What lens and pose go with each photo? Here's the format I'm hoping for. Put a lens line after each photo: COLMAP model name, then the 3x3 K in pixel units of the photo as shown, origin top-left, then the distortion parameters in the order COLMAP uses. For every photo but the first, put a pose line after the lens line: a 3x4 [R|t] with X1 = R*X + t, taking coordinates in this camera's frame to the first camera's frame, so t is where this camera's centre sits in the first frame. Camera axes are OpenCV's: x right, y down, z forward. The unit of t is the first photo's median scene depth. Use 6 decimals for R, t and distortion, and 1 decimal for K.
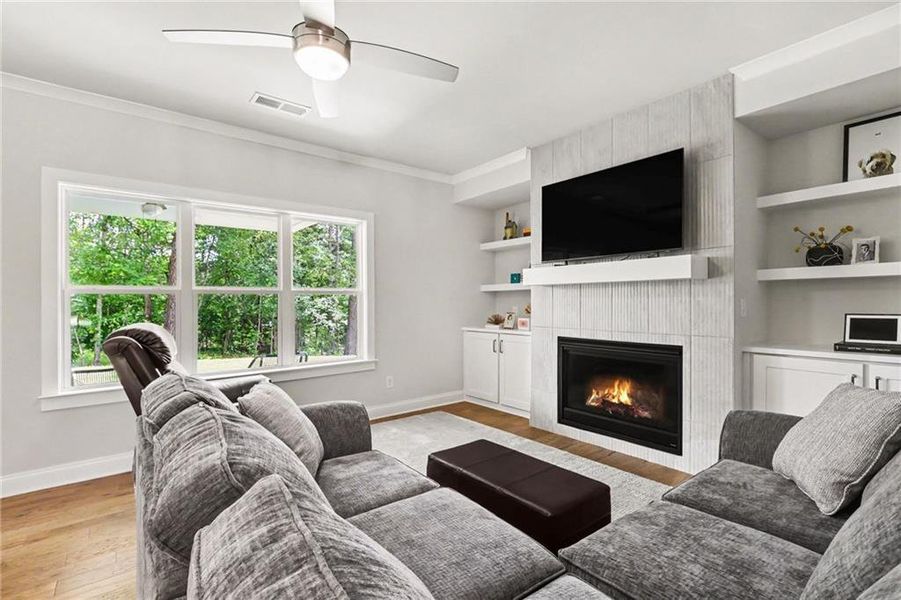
lens RADIAL K [[419.7, 0, 451.3], [0, 419.7, 294.8], [0, 0, 1]] dist [0.000769, -0.004254]
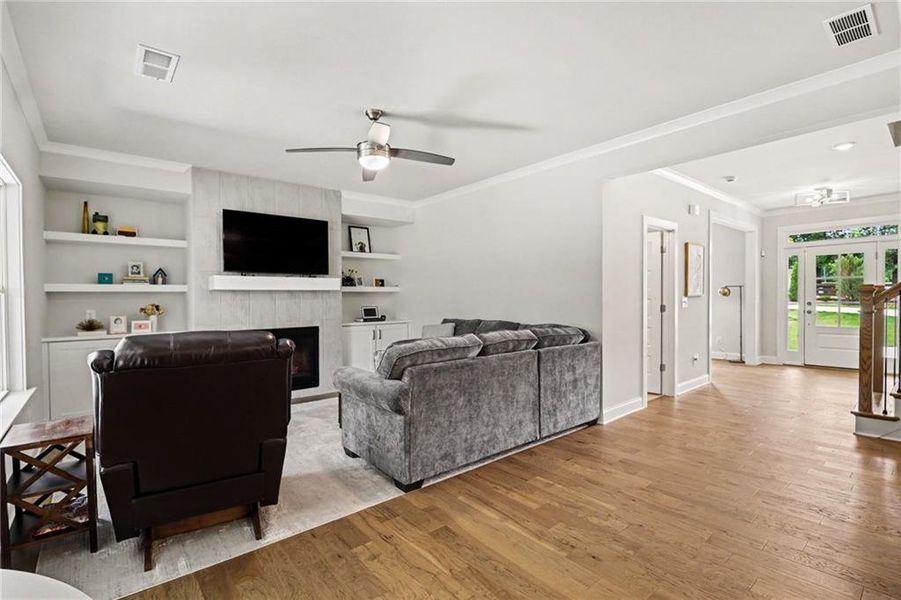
lens RADIAL K [[419.7, 0, 453.5], [0, 419.7, 296.3], [0, 0, 1]] dist [0.000769, -0.004254]
pose [[-0.036822, 0.009194, 0.999280, -1.055012], [-0.008273, 0.999921, -0.009505, 0.001877], [-0.999288, -0.008617, -0.036743, 0.383056]]
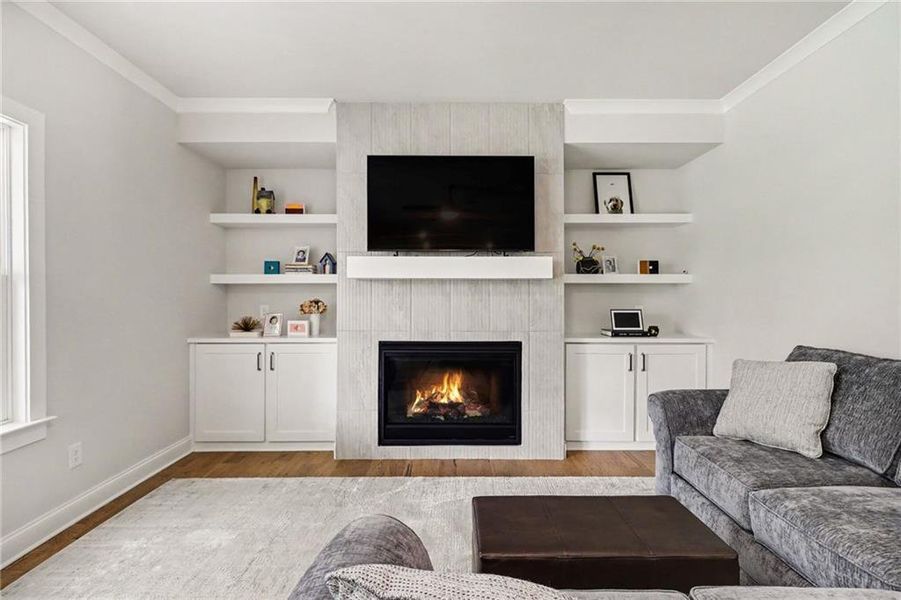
lens RADIAL K [[419.7, 0, 462.8], [0, 419.7, 295.7], [0, 0, 1]] dist [0.000769, -0.004254]
pose [[0.609473, 0.009369, 0.792751, -0.312872], [-0.018259, 0.999831, 0.002222, 0.003753], [-0.792596, -0.015829, 0.609541, 0.375759]]
